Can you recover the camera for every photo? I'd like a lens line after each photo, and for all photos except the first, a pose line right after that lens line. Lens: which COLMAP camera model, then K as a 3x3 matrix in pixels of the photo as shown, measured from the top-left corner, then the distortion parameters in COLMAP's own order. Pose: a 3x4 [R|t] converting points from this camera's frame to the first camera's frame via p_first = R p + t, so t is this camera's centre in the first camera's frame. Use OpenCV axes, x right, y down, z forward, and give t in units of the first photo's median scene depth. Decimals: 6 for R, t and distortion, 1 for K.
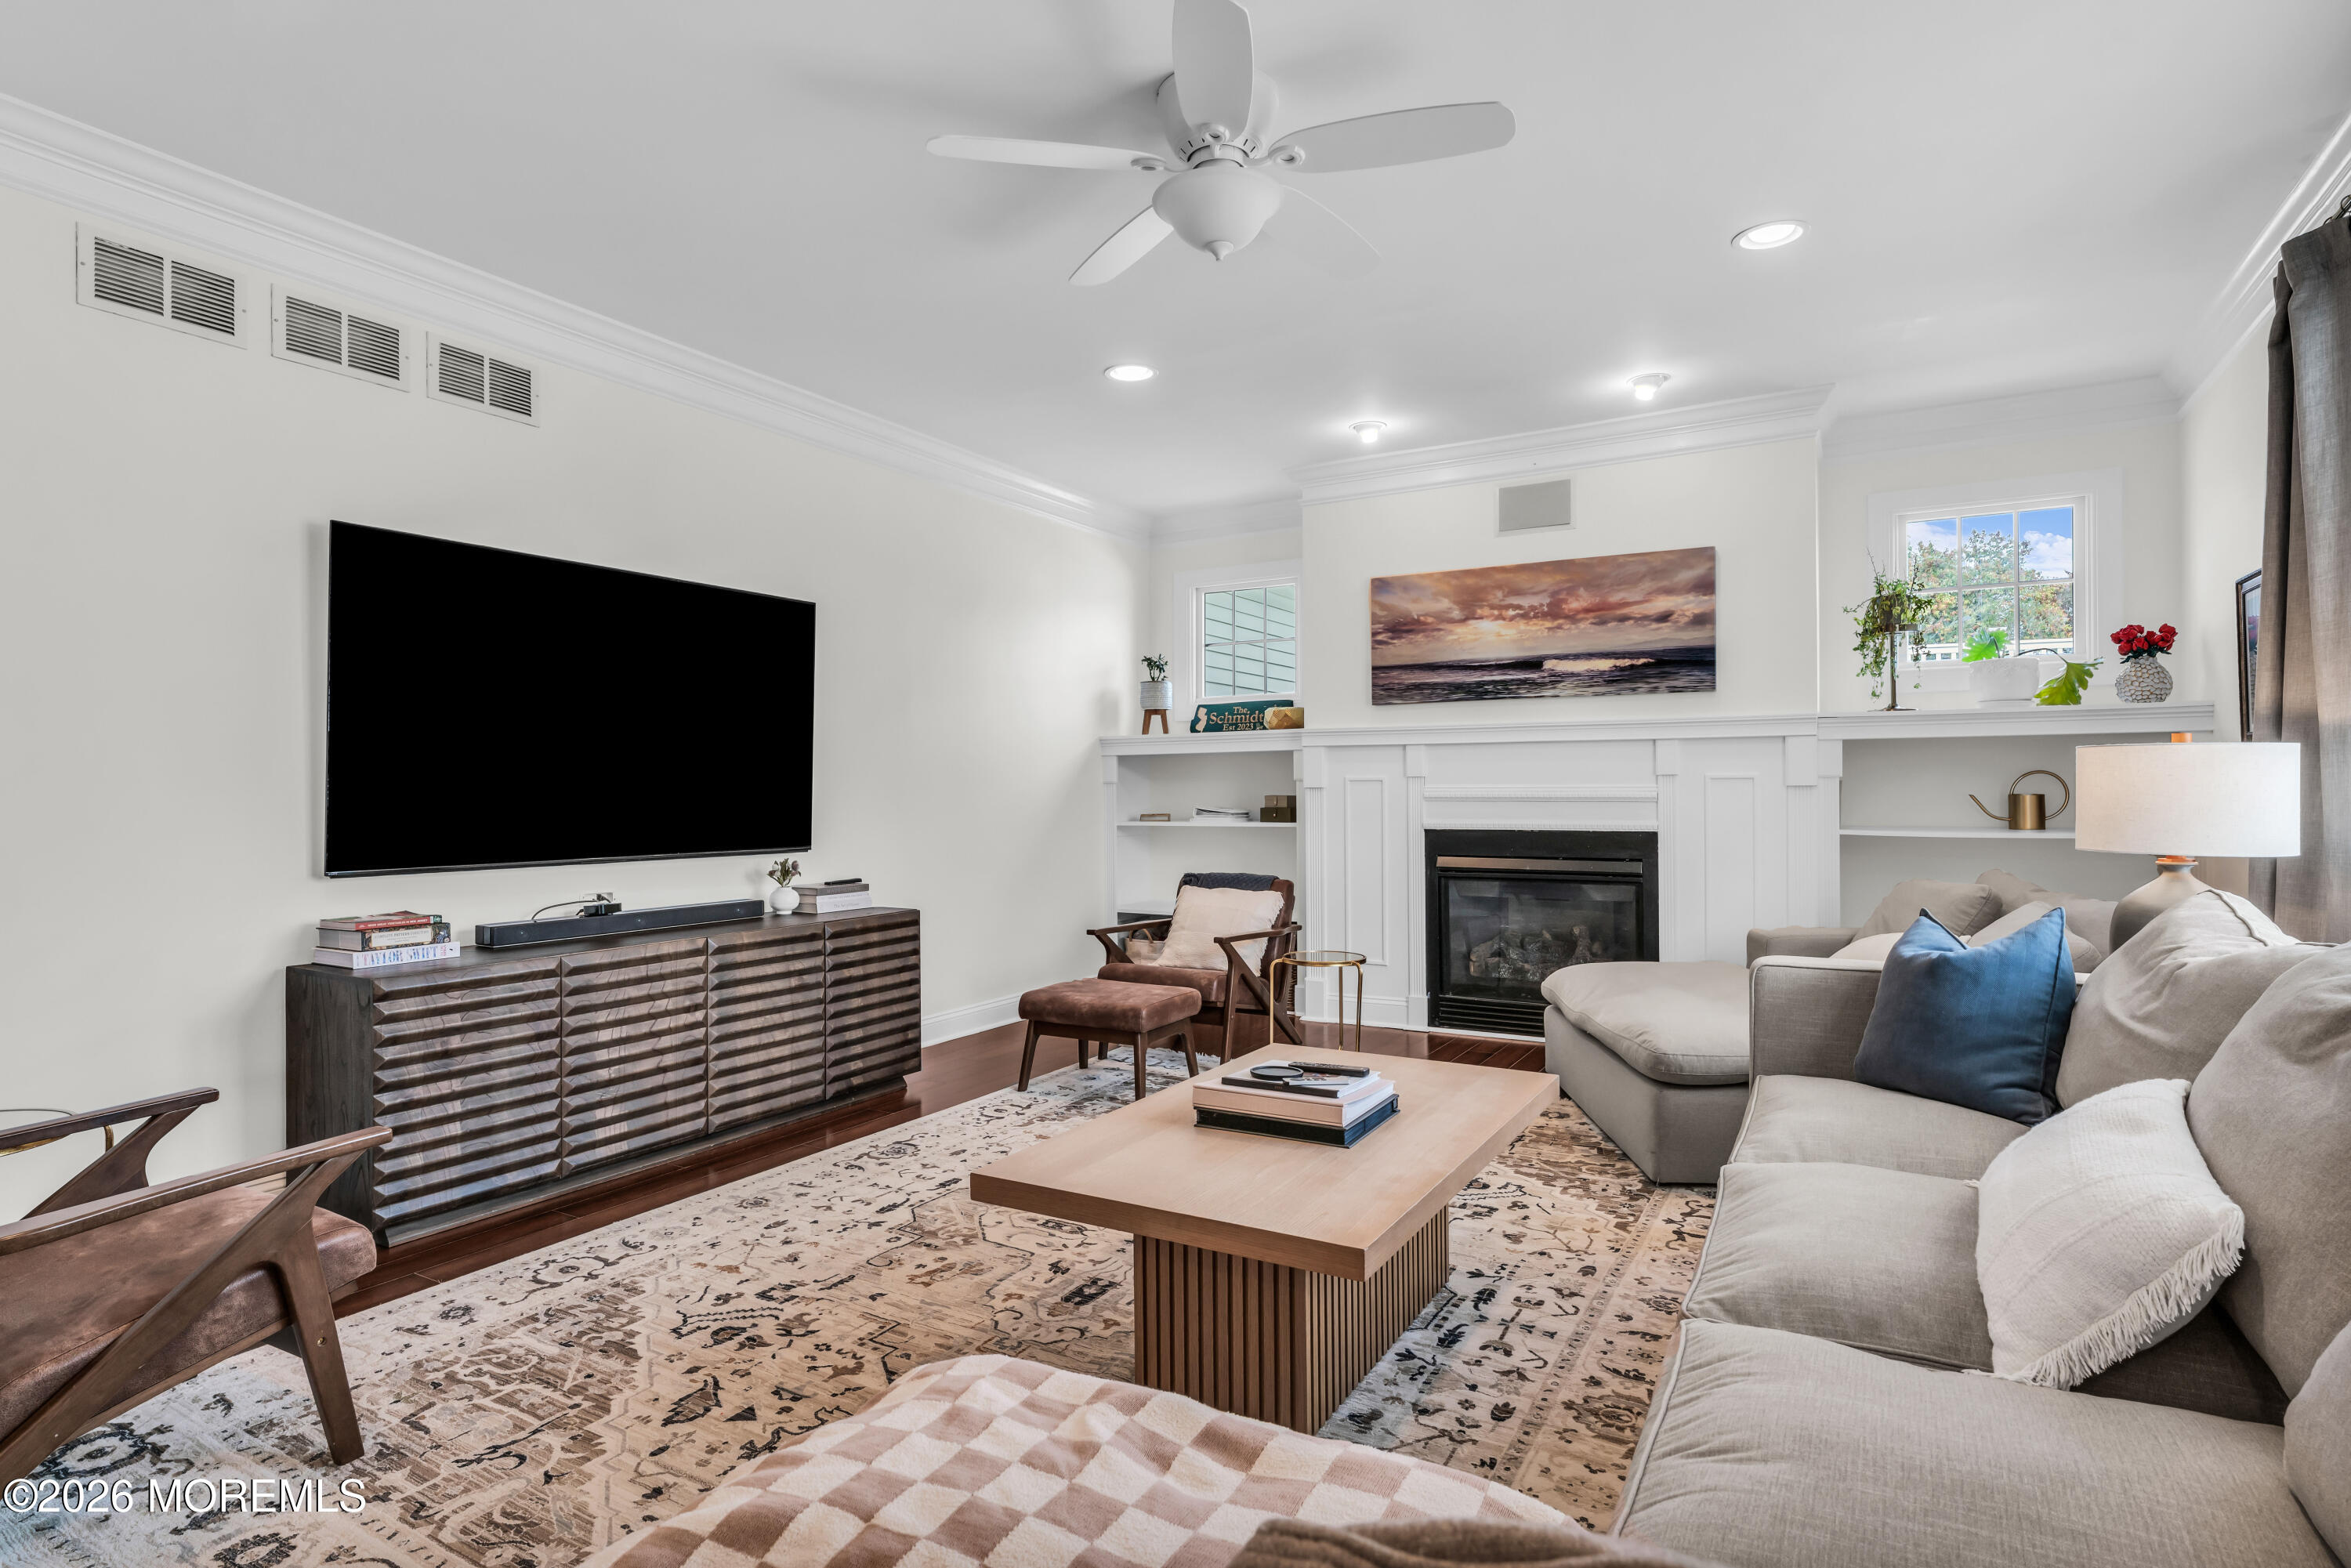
lens RADIAL K [[1212.2, 0, 1181.4], [0, 1212.2, 778.7], [0, 0, 1]] dist [-0.001894, 0.000293]
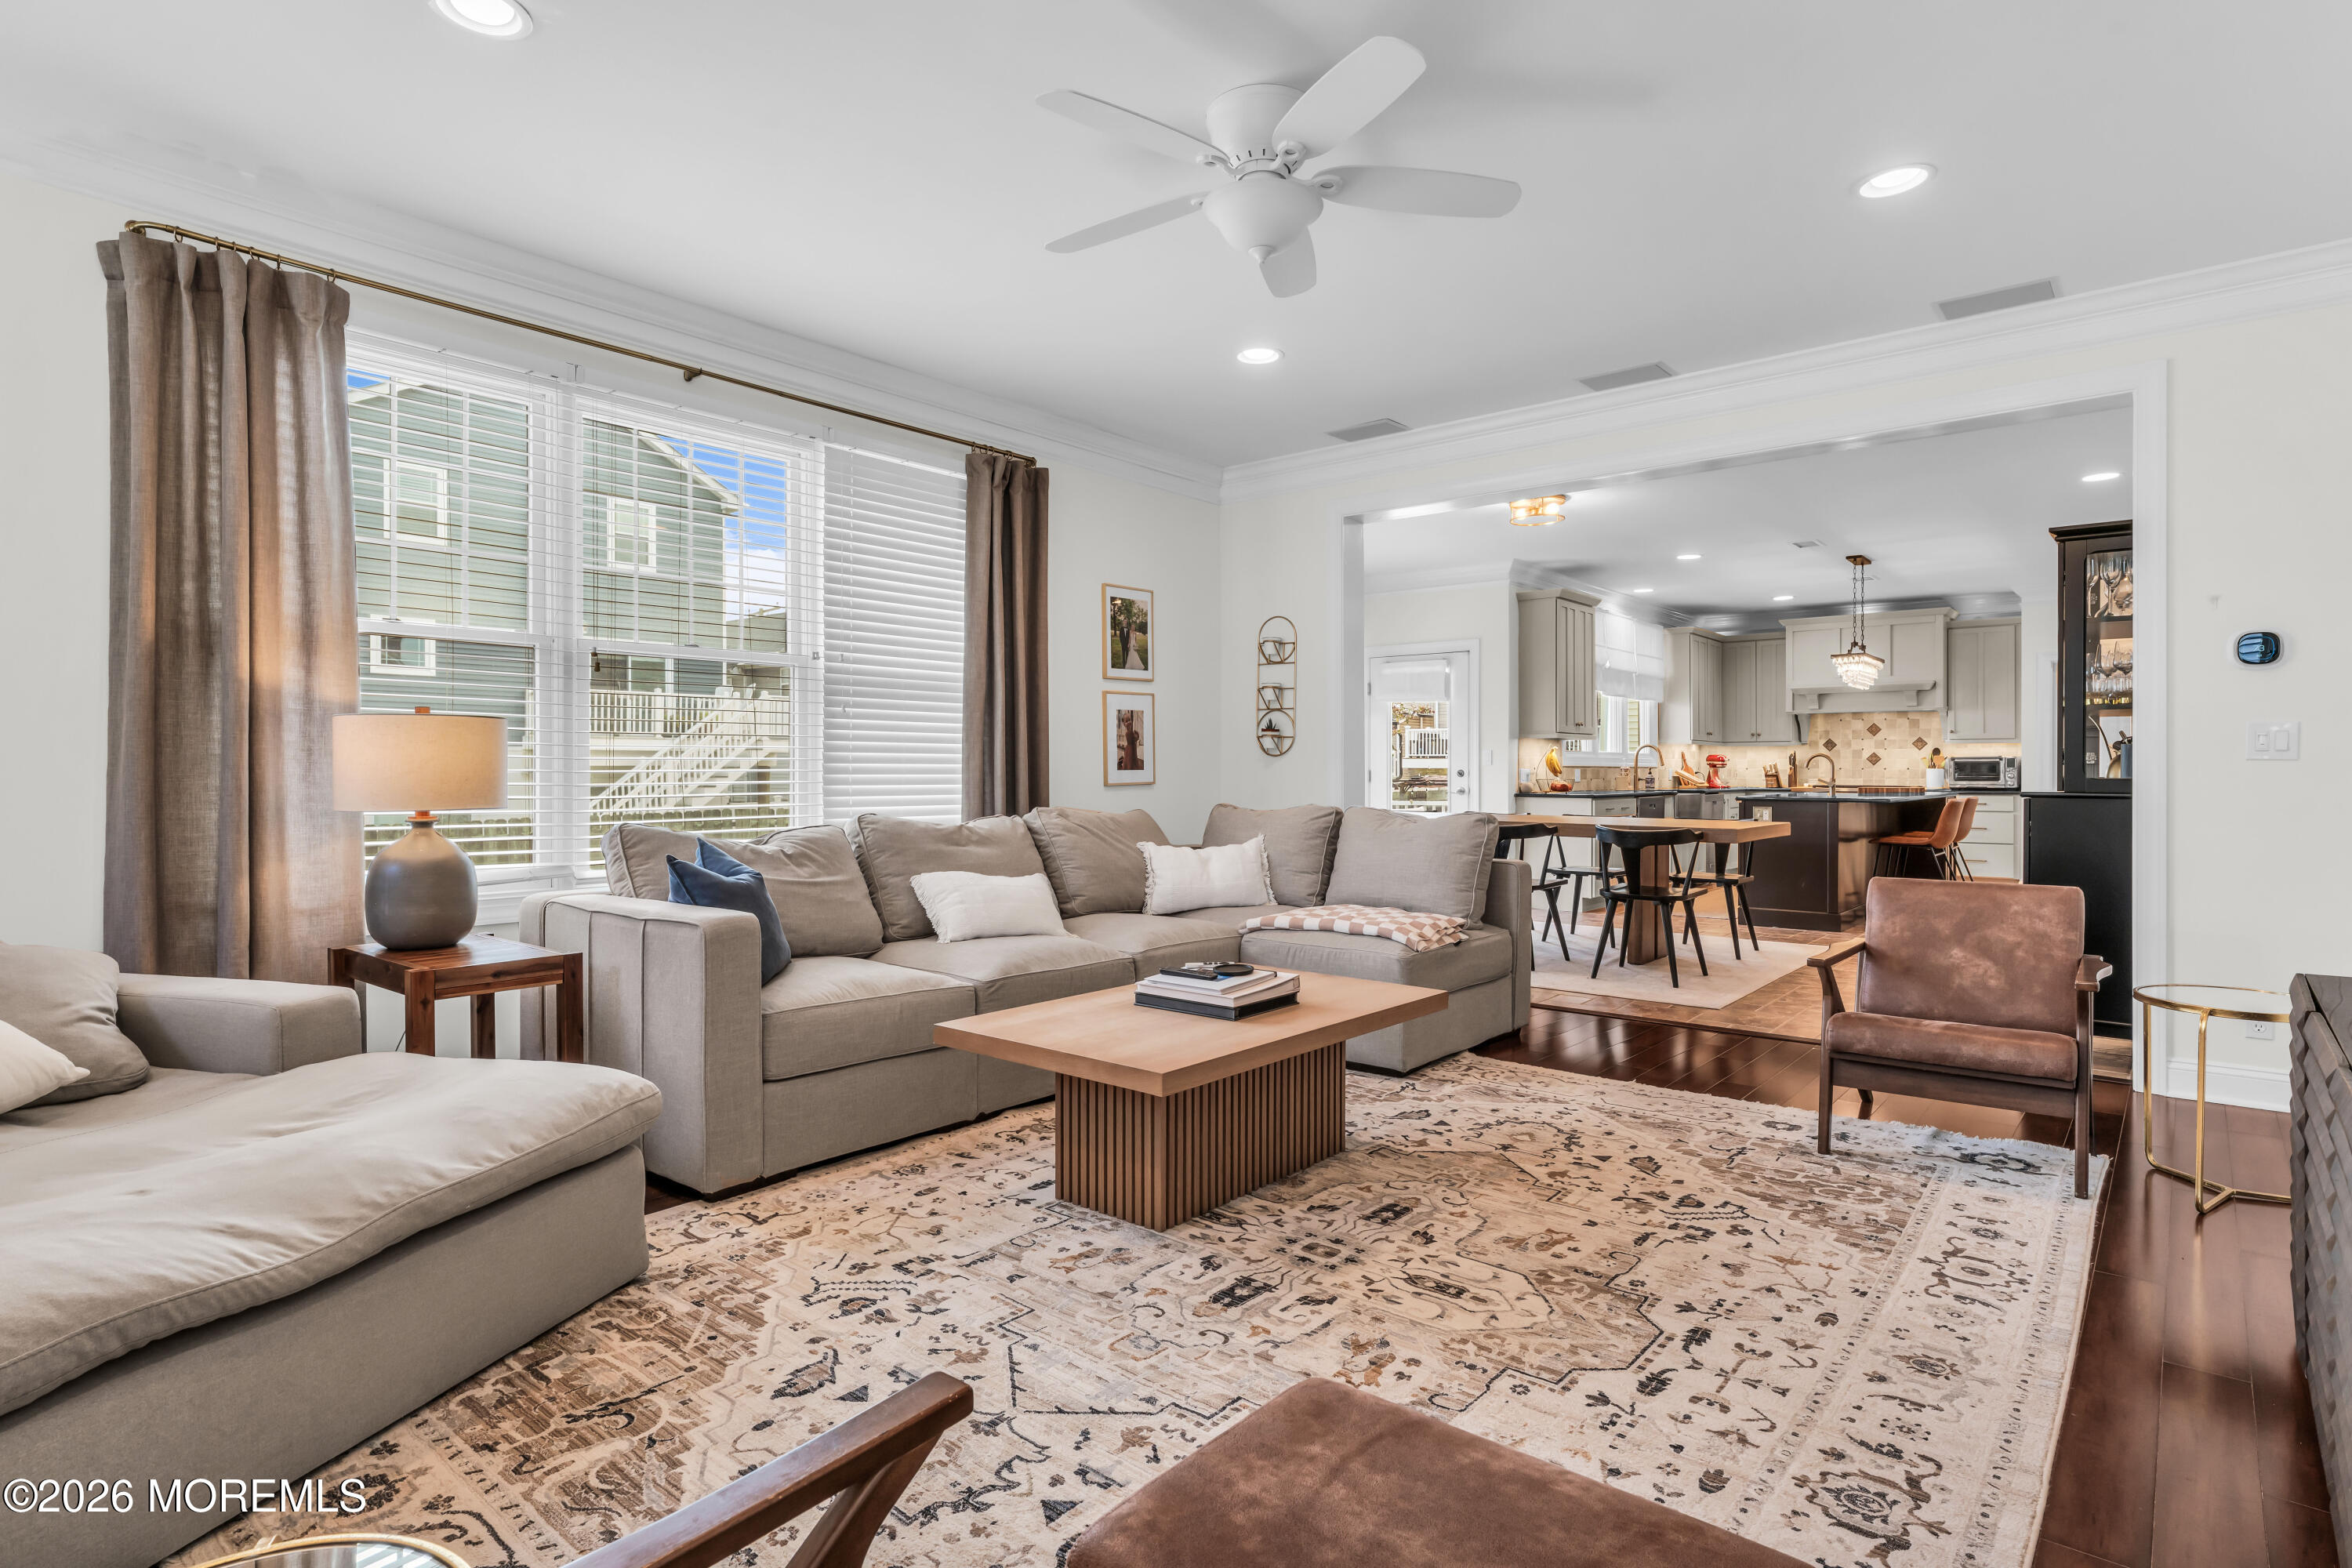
lens RADIAL K [[1185.7, 0, 1170.7], [0, 1185.7, 770.9], [0, 0, 1]] dist [-0.003882, 0.001962]
pose [[-0.982768, 0.005659, 0.184758, -0.045850], [0.003885, 0.999943, -0.009966, 0.021460], [-0.184803, -0.009077, -0.982734, 1.144963]]
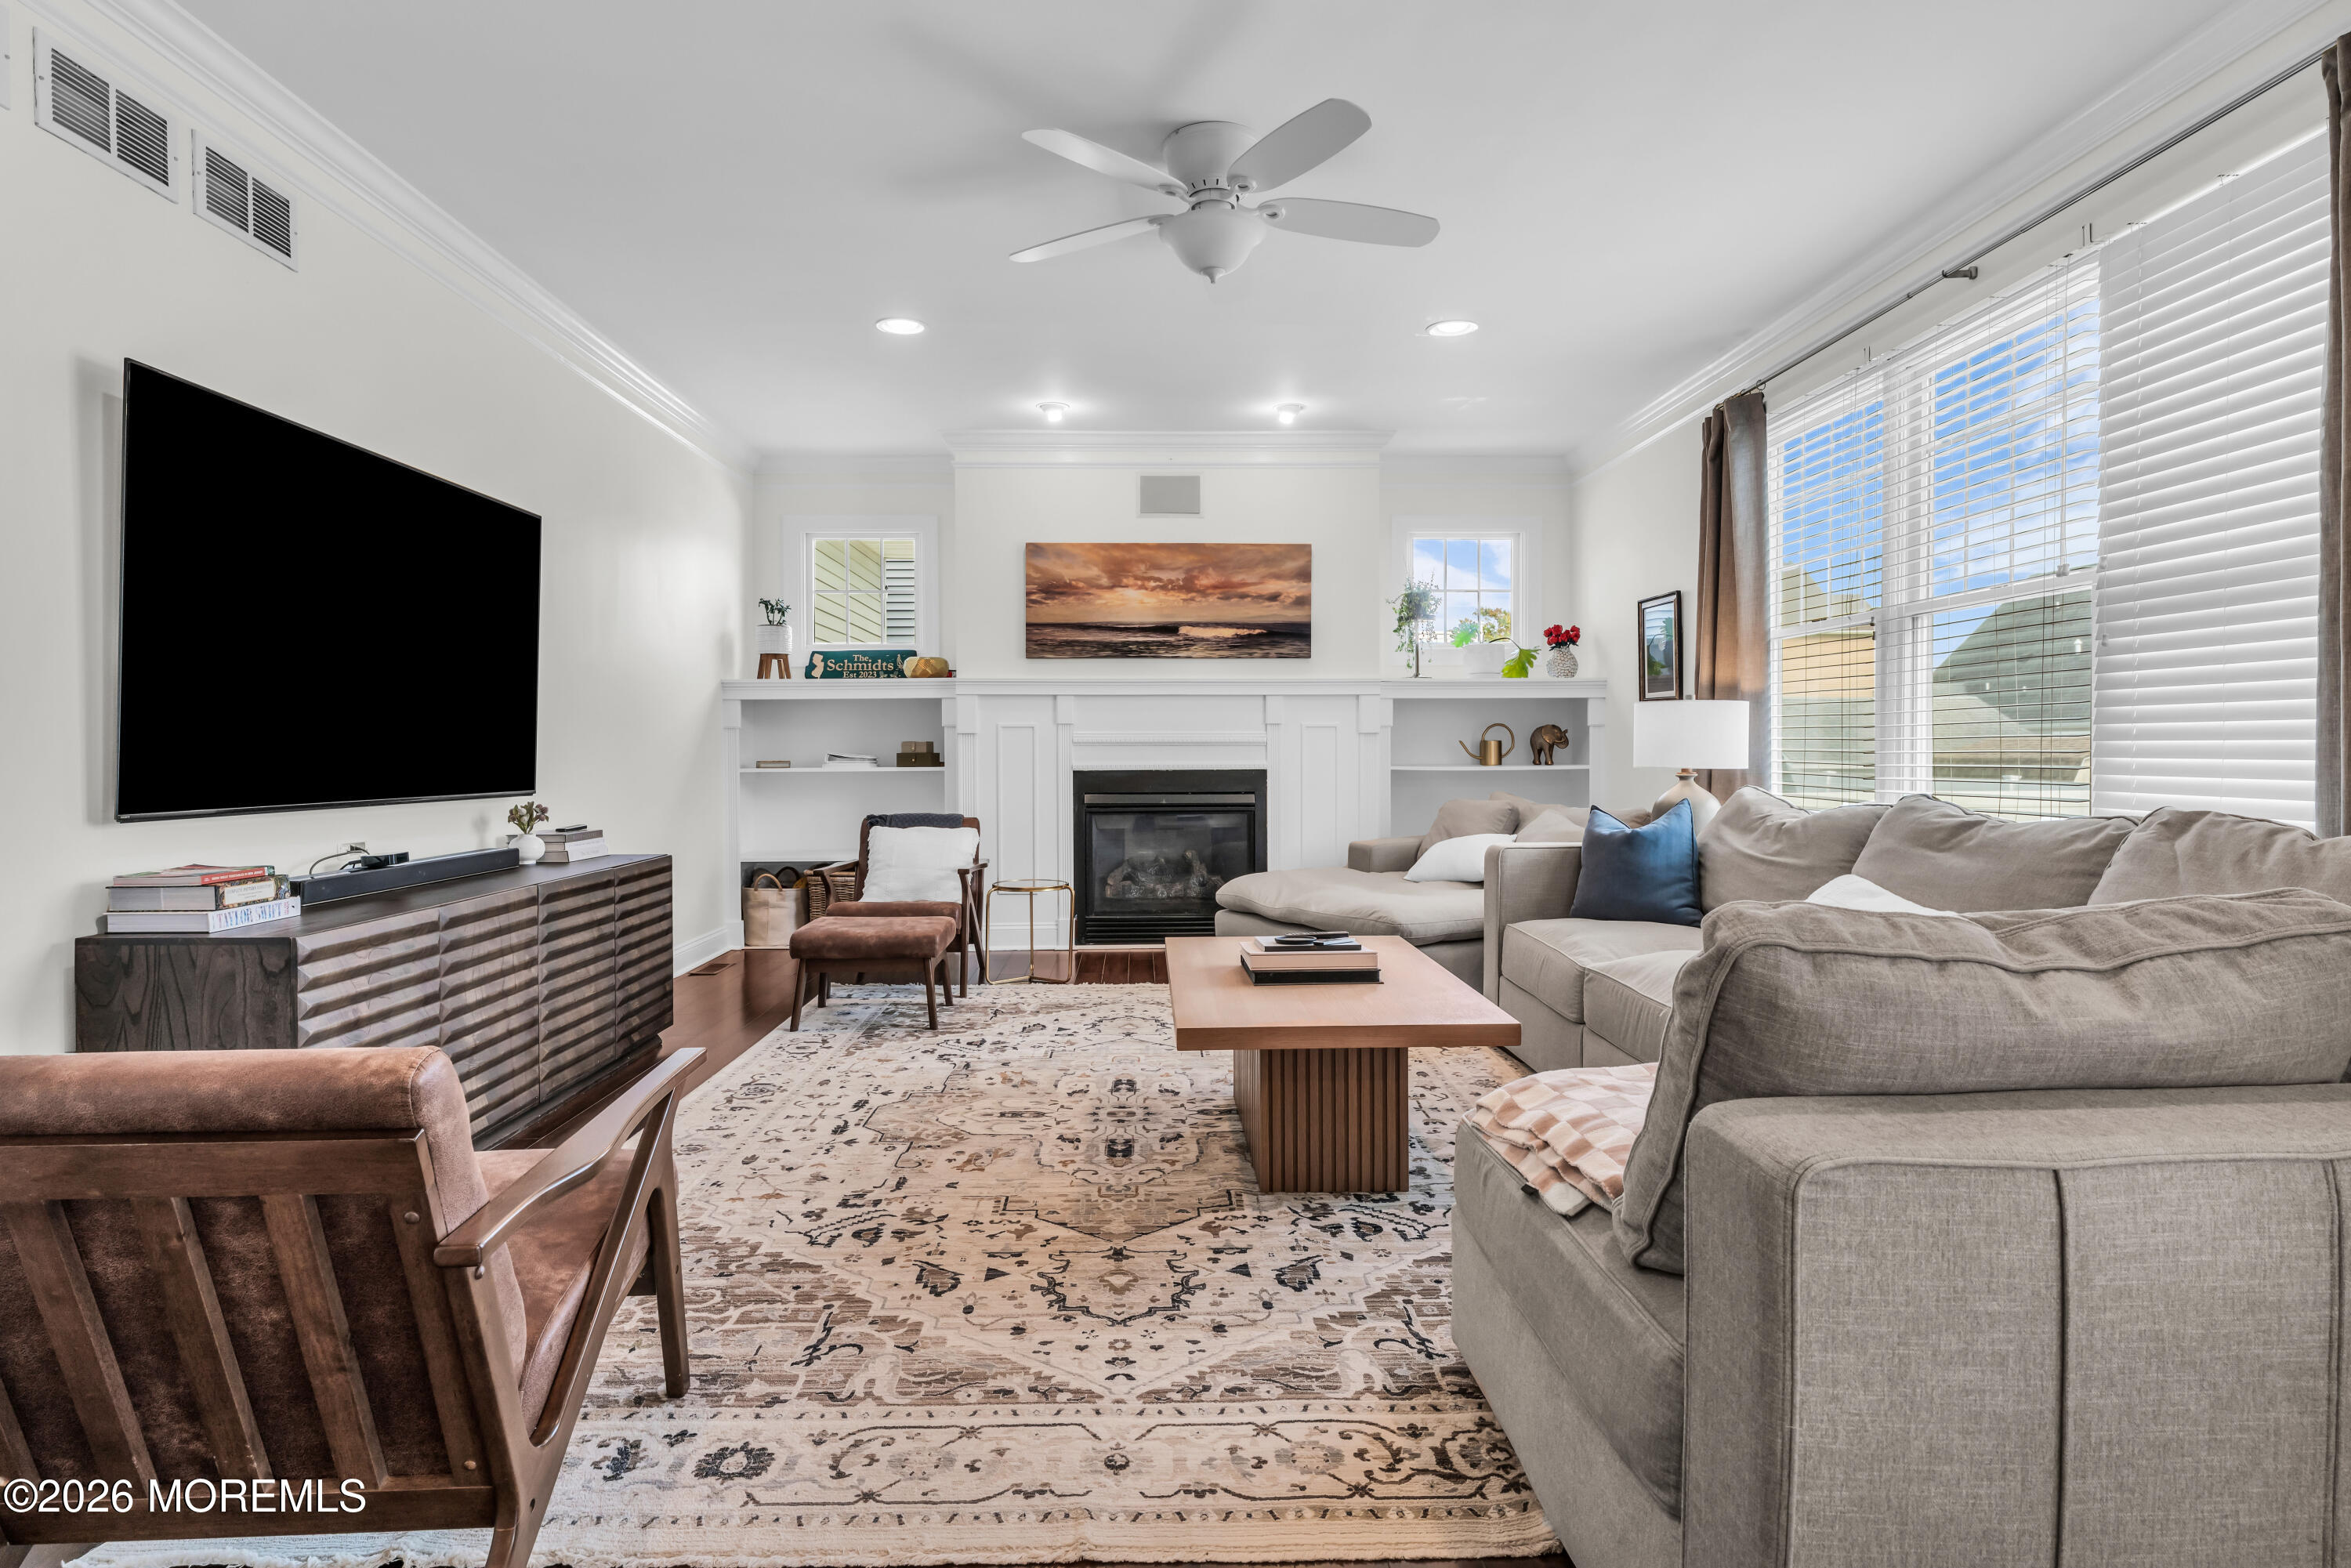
lens RADIAL K [[1212.2, 0, 1180.3], [0, 1212.2, 758.8], [0, 0, 1]] dist [-0.001894, 0.000293]
pose [[0.847402, -0.002010, 0.530947, -0.356174], [-0.005452, 0.999907, 0.012486, 0.018505], [-0.530923, -0.013476, 0.847313, -0.008308]]
